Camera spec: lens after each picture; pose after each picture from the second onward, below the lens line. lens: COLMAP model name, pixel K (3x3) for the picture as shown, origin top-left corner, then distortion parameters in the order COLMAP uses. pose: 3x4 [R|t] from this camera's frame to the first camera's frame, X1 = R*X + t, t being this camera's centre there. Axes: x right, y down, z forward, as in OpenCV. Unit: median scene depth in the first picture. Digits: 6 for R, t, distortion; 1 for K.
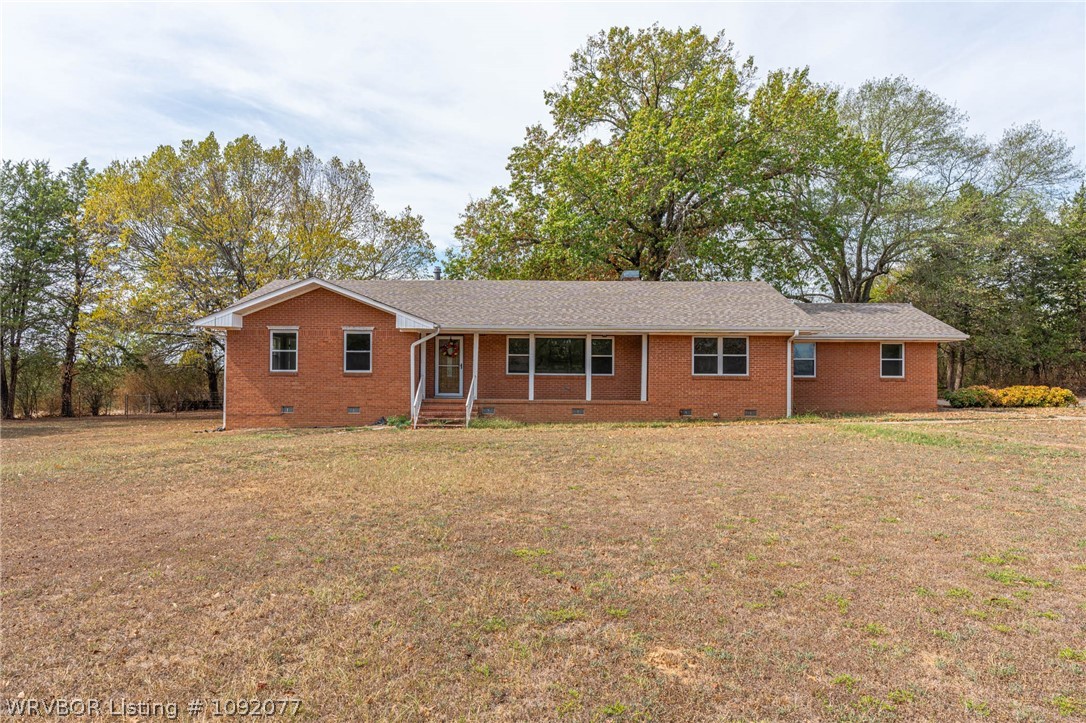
lens RADIAL K [[724.0, 0, 541.9], [0, 724.0, 382.7], [0, 0, 1]] dist [0.017272, -0.000457]
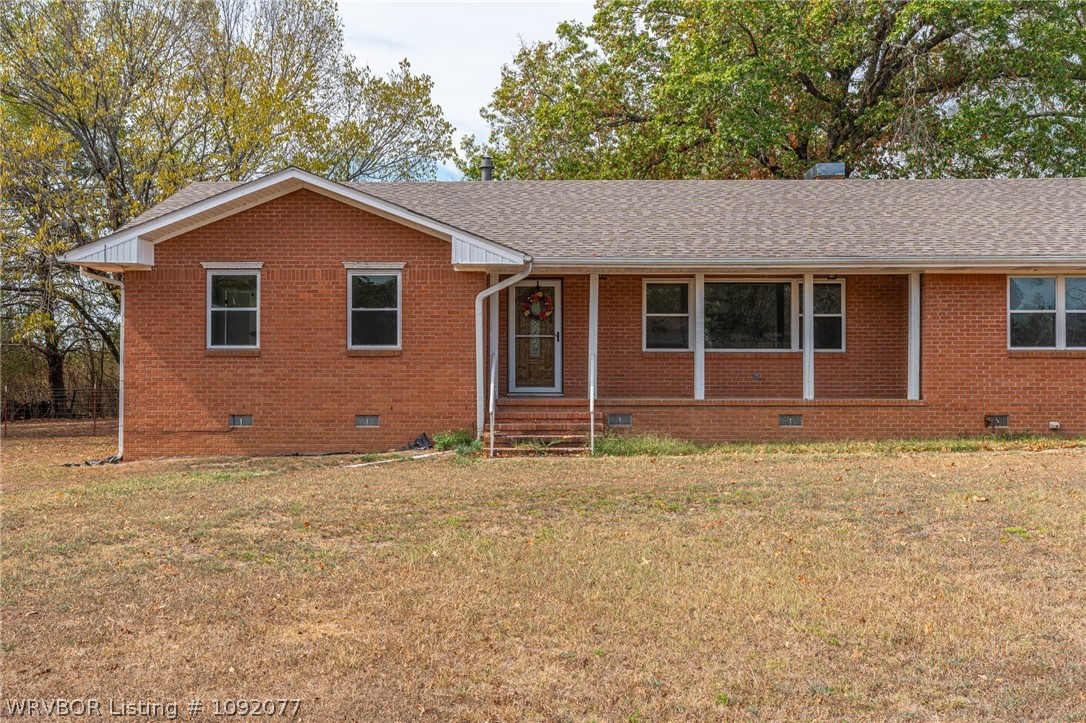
lens RADIAL K [[1151.8, 0, 547.0], [0, 1151.8, 358.7], [0, 0, 1]] dist [0.026291, 0.000000]
pose [[0.999972, -0.007471, -0.000659, -0.125340], [0.007465, 0.999938, -0.008320, 0.000541], [0.000722, 0.008314, 0.999965, 0.160363]]
